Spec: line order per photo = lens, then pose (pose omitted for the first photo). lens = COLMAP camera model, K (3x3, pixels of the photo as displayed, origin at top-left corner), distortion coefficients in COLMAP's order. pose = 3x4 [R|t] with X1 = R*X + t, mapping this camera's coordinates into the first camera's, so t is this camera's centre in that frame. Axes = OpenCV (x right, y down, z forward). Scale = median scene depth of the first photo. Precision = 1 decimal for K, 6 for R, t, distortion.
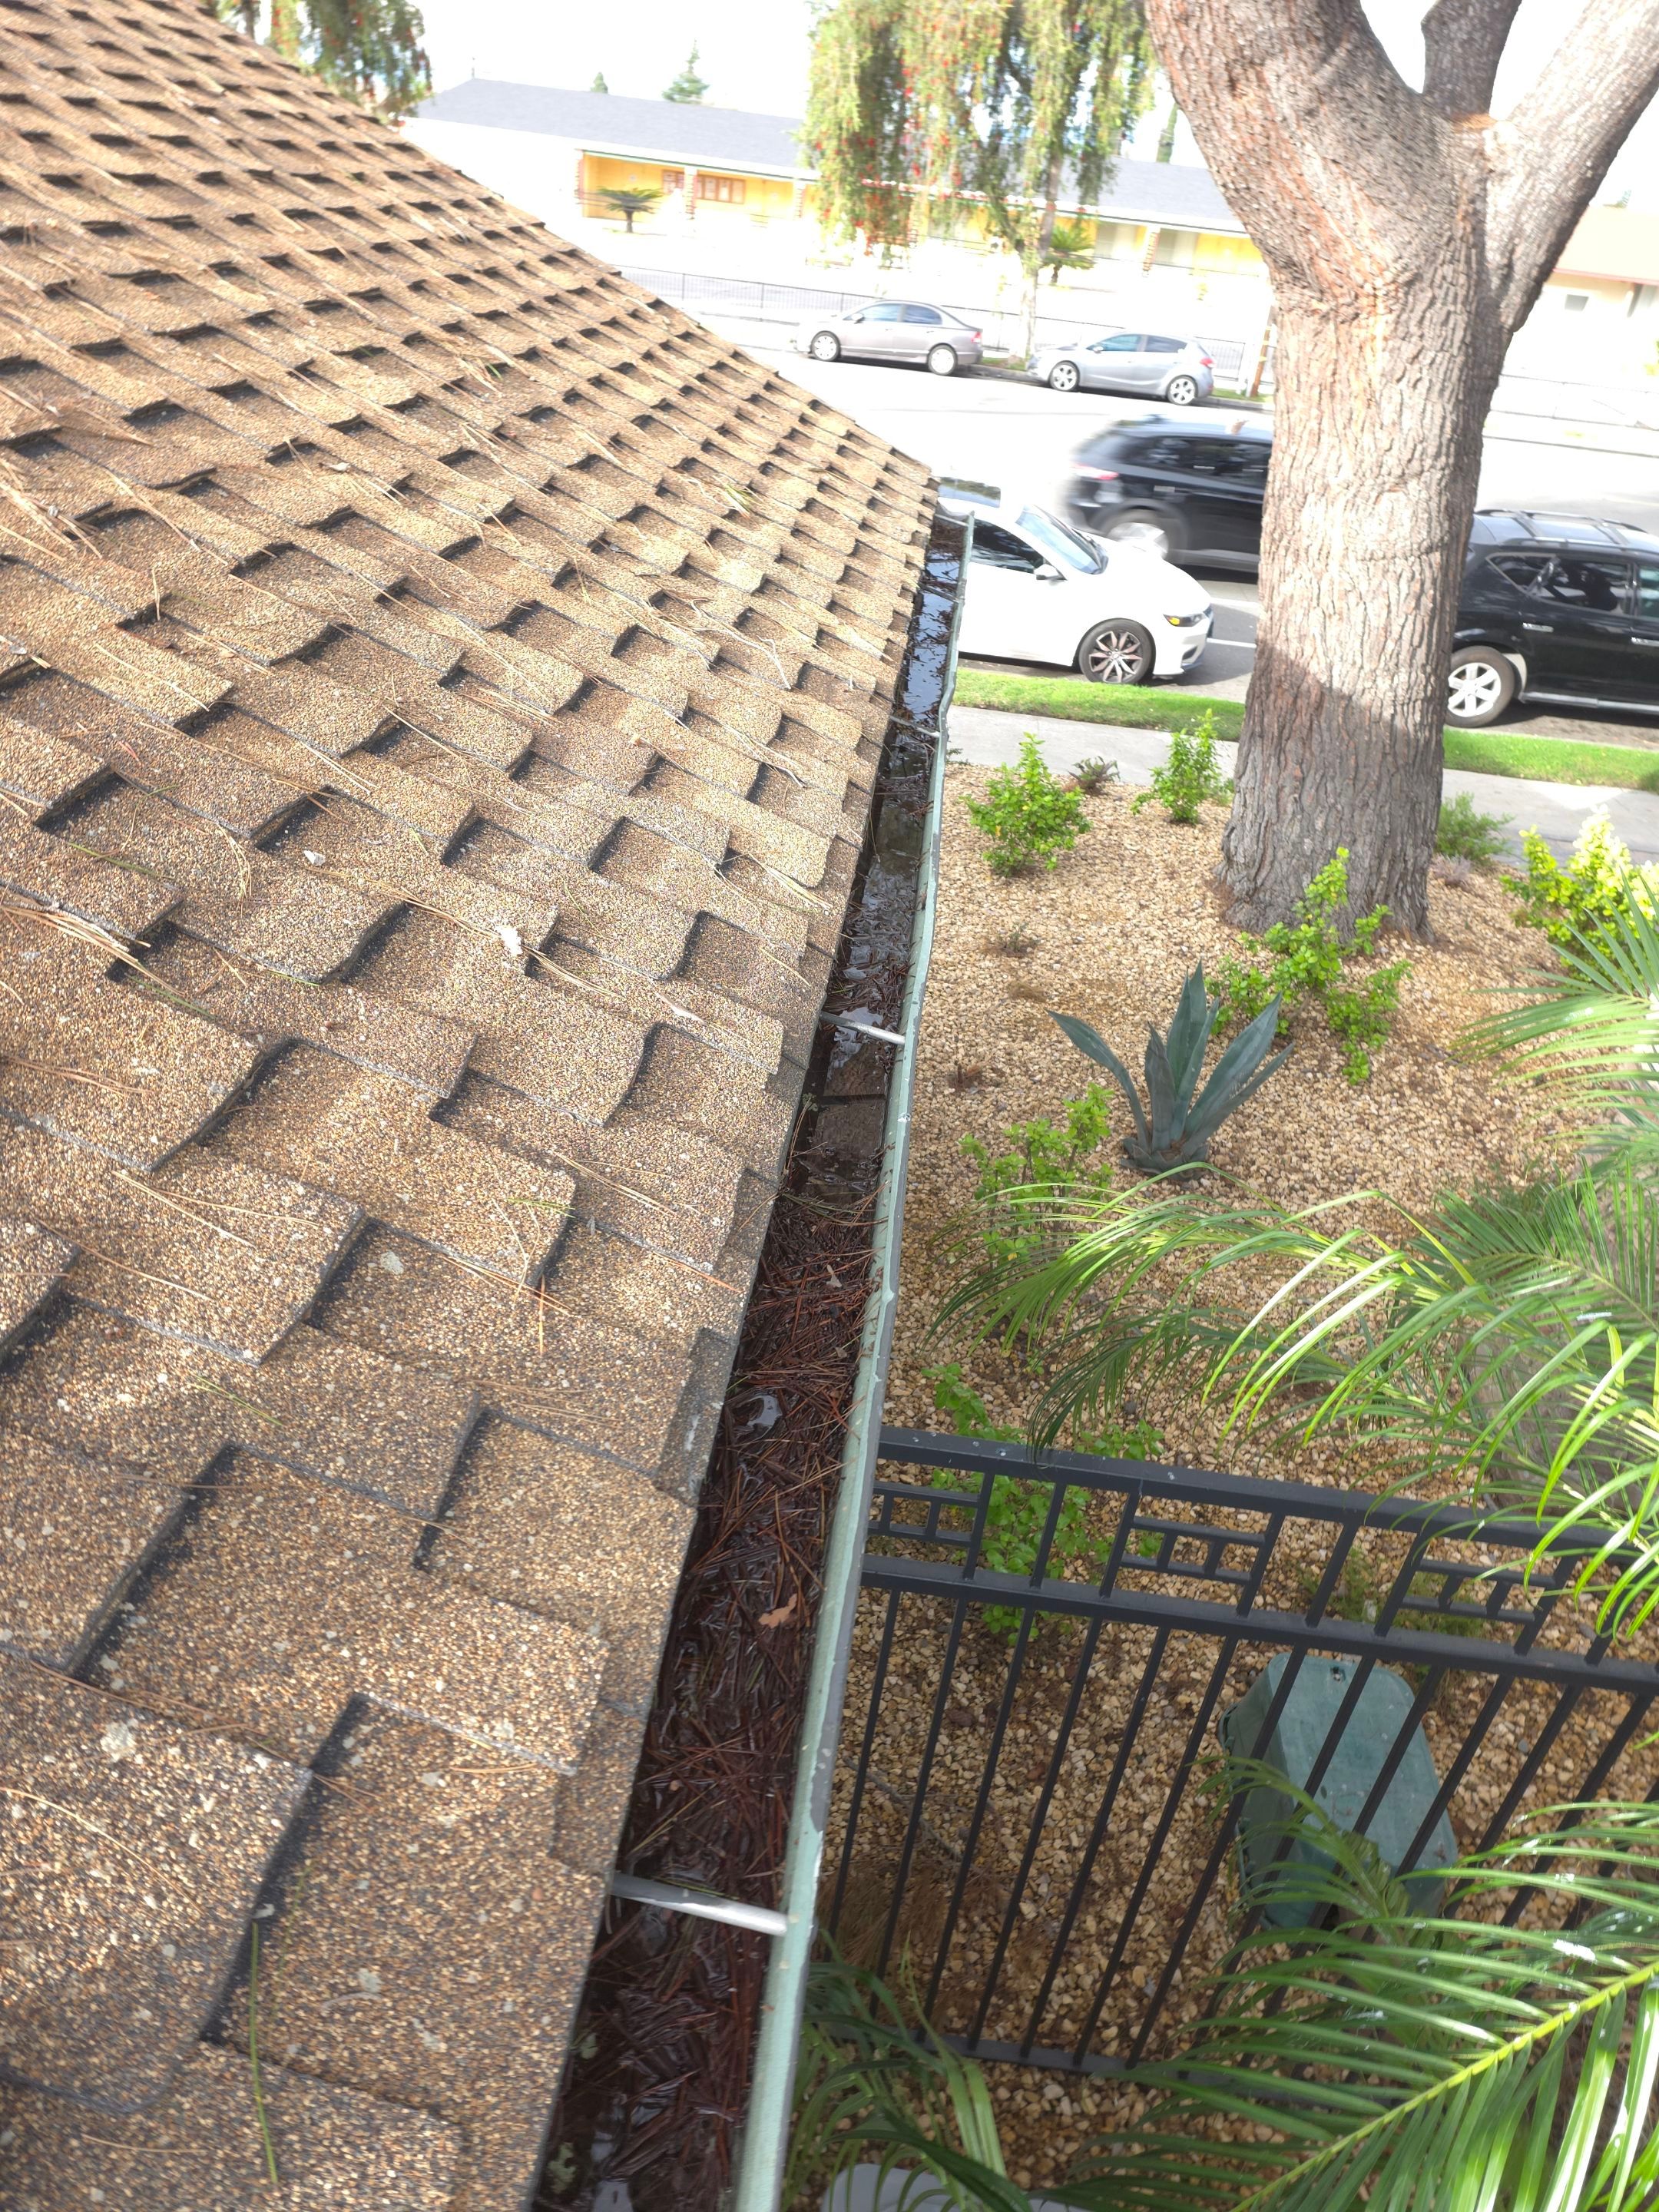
lens RADIAL K [[1456.1, 0, 865.4], [0, 1456.1, 1110.9], [0, 0, 1]] dist [0.103262, -0.103055]
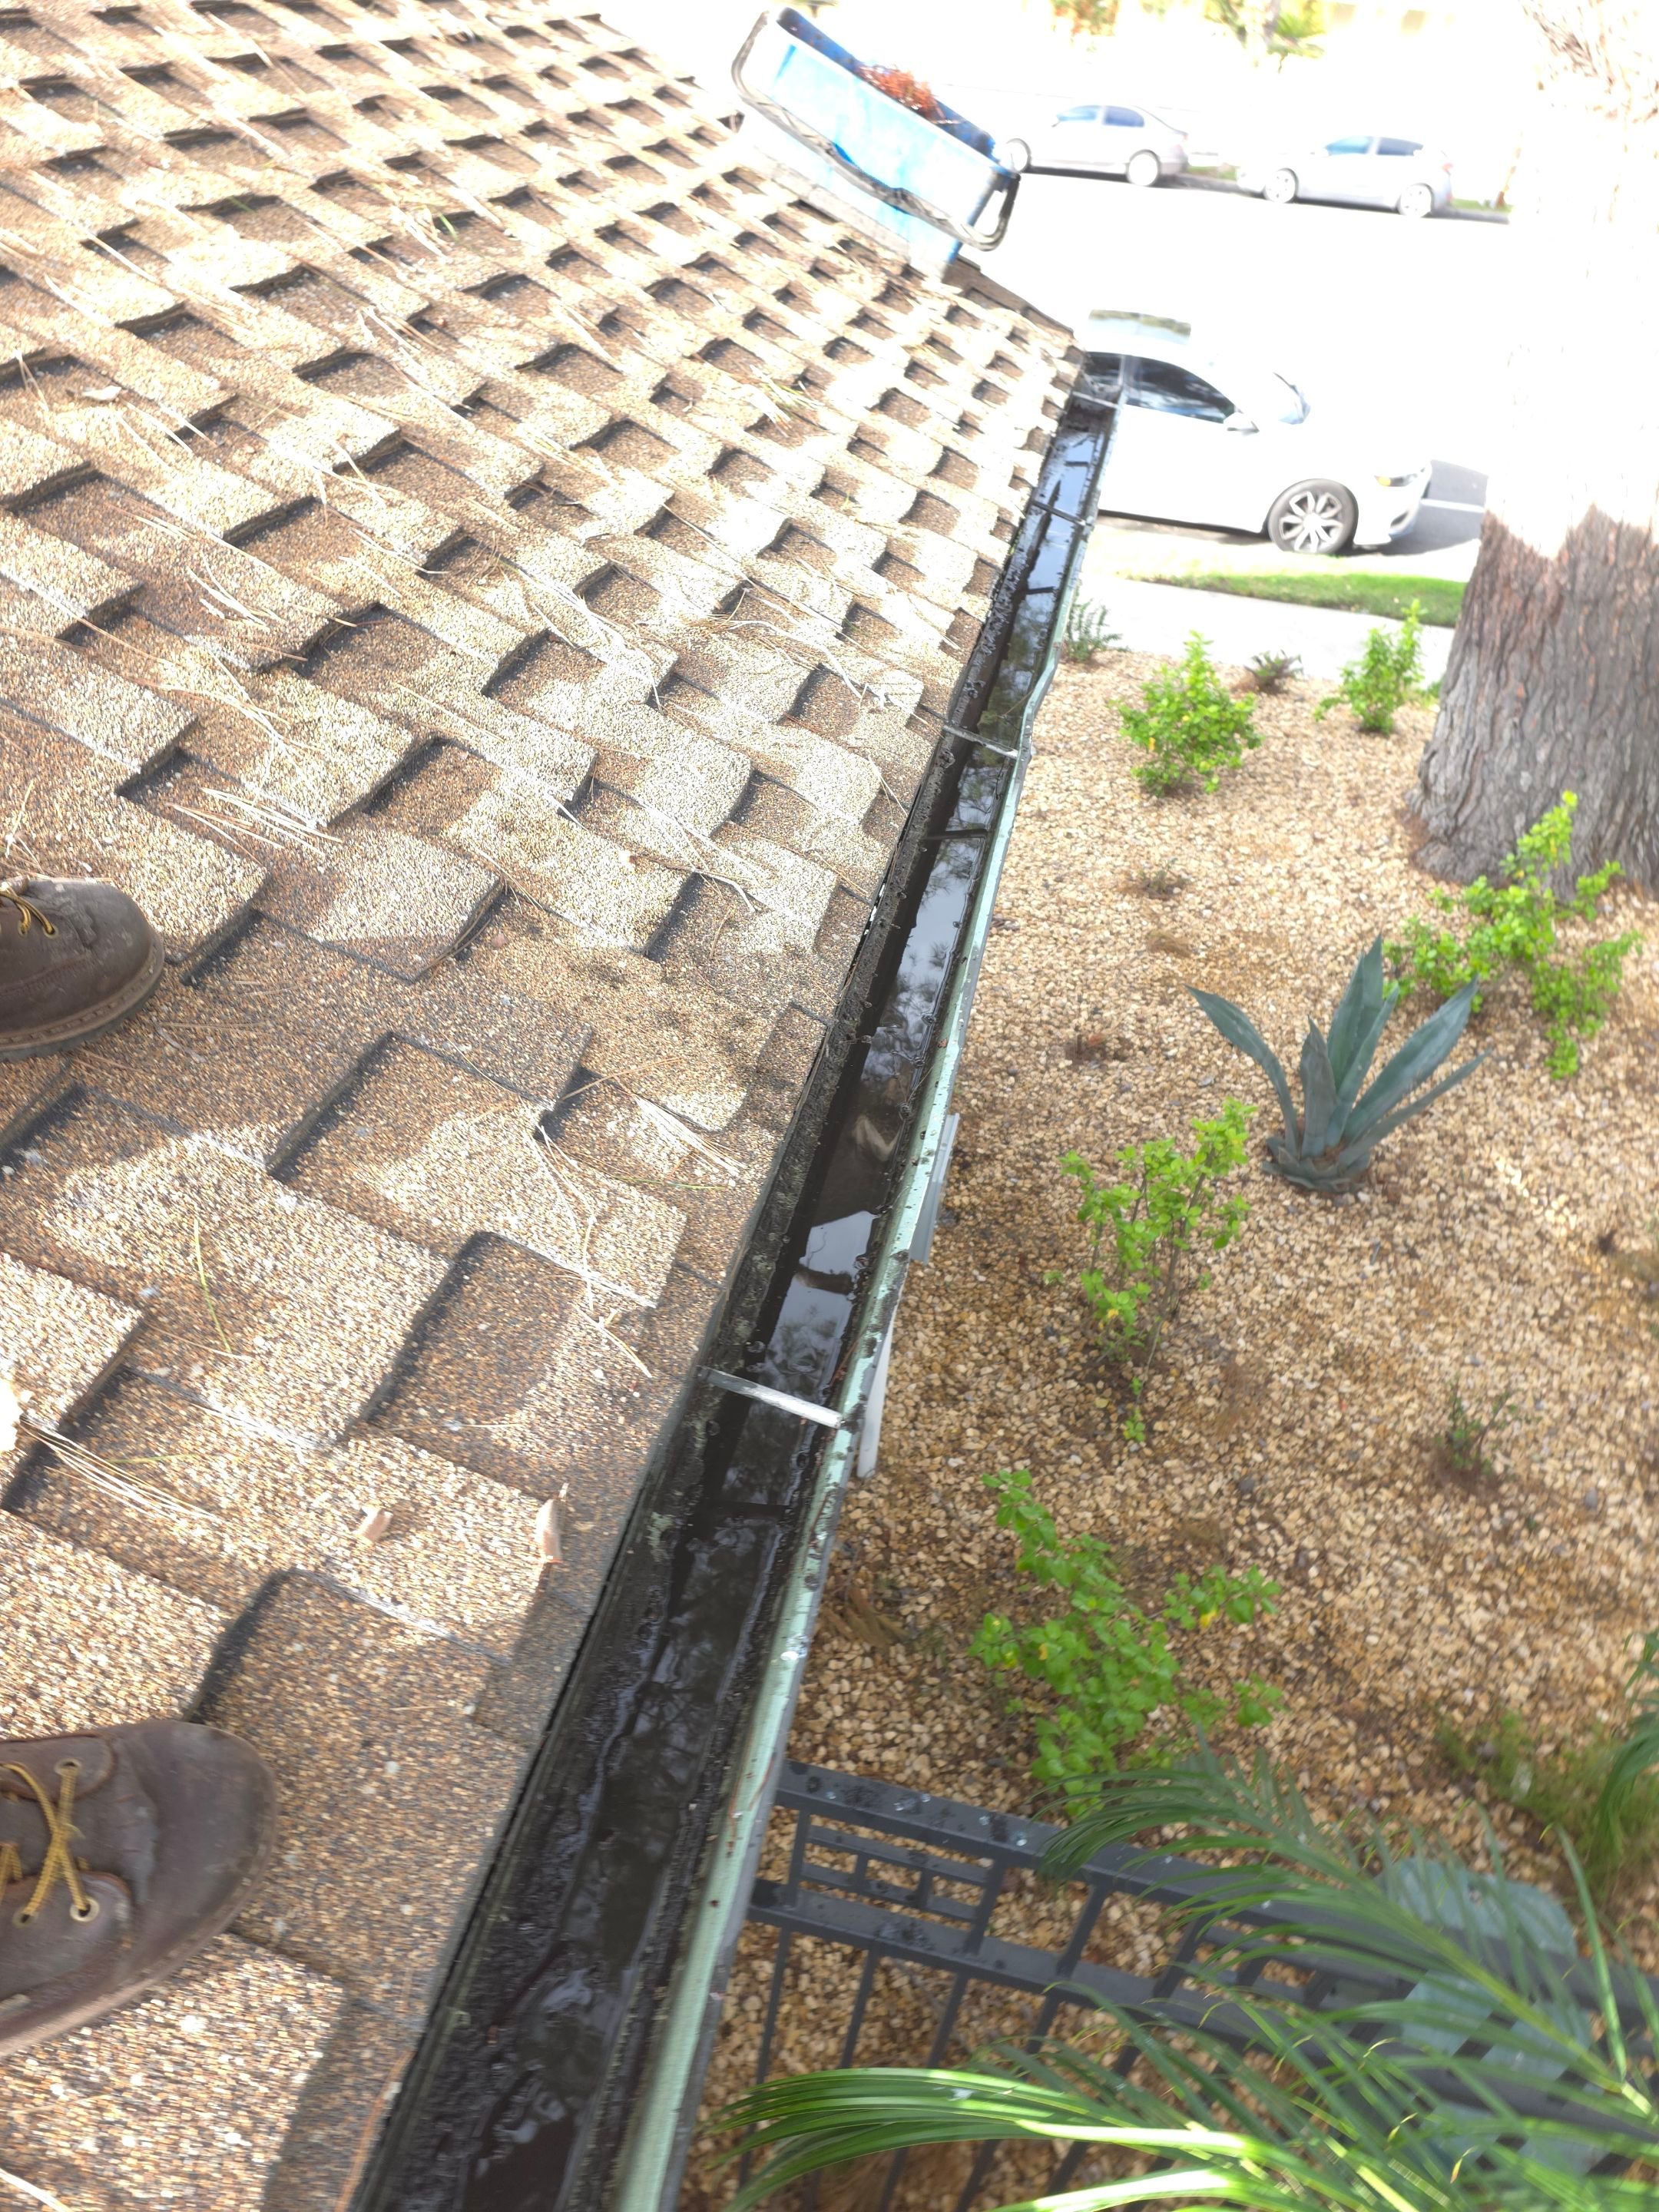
lens RADIAL K [[1499.0, 0, 829.5], [0, 1499.0, 1106.0], [0, 0, 1]] dist [0.053740, -0.040867]
pose [[0.991493, 0.063860, -0.113421, 0.021493], [-0.054125, 0.994743, 0.086931, -0.058948], [0.118376, -0.080053, 0.989737, 0.102874]]
